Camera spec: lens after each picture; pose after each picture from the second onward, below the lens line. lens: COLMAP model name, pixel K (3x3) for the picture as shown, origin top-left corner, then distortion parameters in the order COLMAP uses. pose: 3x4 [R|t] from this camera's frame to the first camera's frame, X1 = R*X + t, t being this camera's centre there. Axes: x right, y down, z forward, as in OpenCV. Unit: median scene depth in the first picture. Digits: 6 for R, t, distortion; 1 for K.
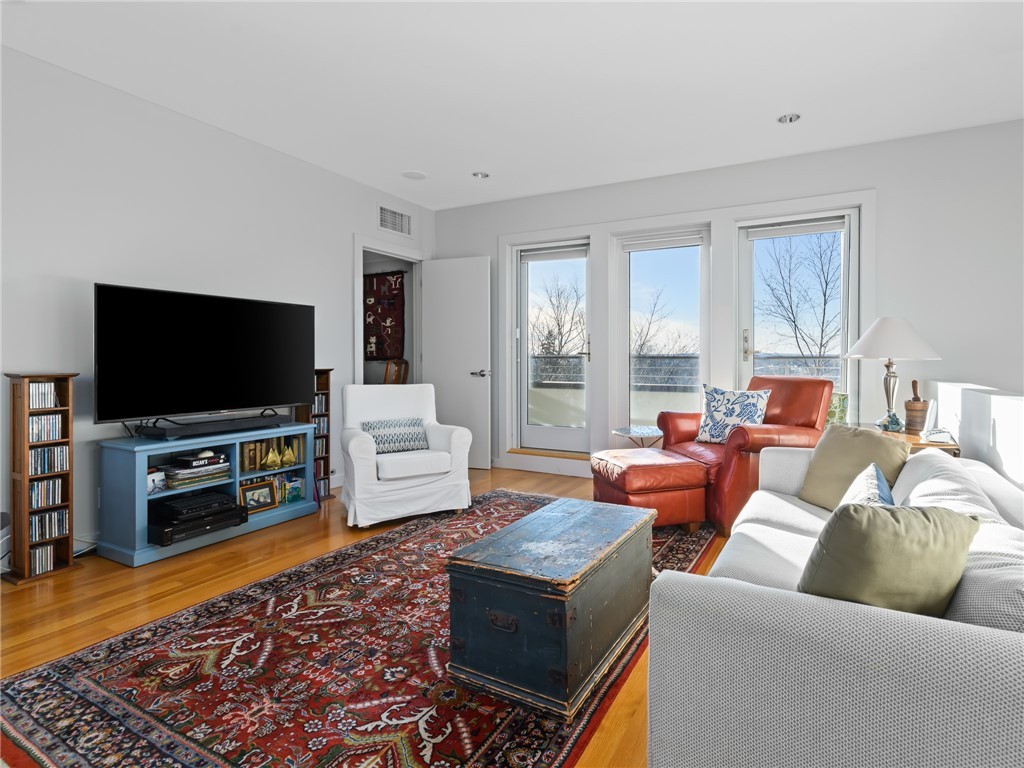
lens RADIAL K [[530.2, 0, 492.8], [0, 530.2, 361.1], [0, 0, 1]] dist [0.002133, -0.000496]
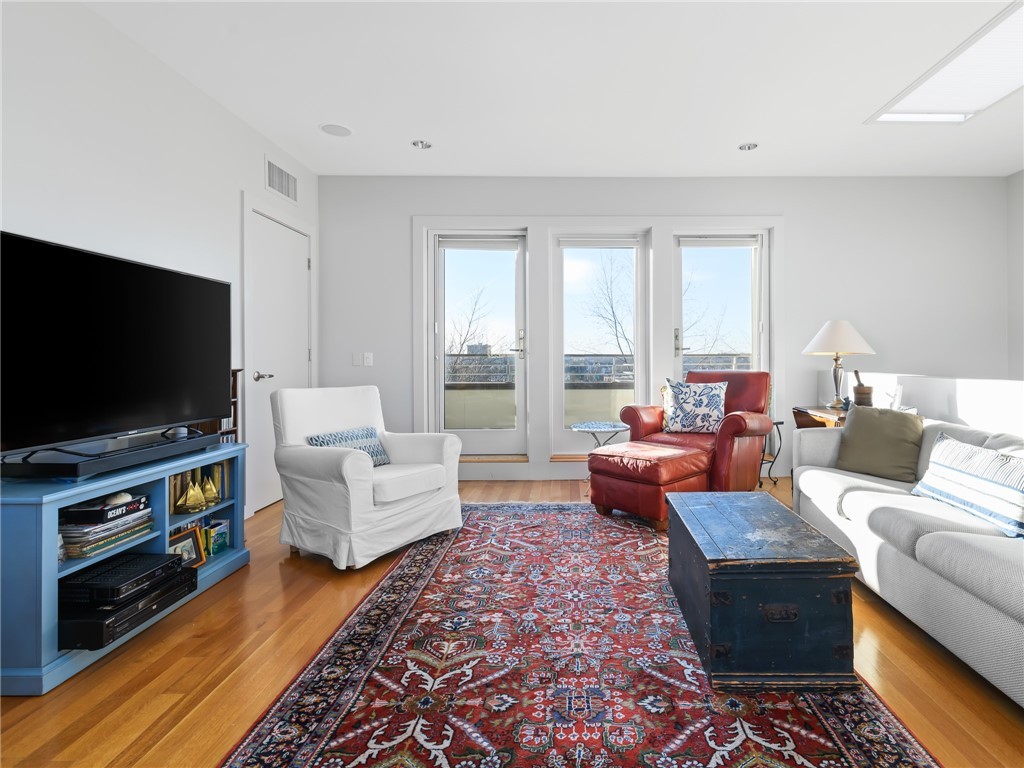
lens RADIAL K [[570.4, 0, 508.0], [0, 570.4, 359.5], [0, 0, 1]] dist [-0.000683, -0.000626]
pose [[0.877539, -0.002540, 0.479498, -0.473571], [0.005530, 0.999973, -0.004823, 0.009551], [-0.479473, 0.006884, 0.877530, 0.154533]]
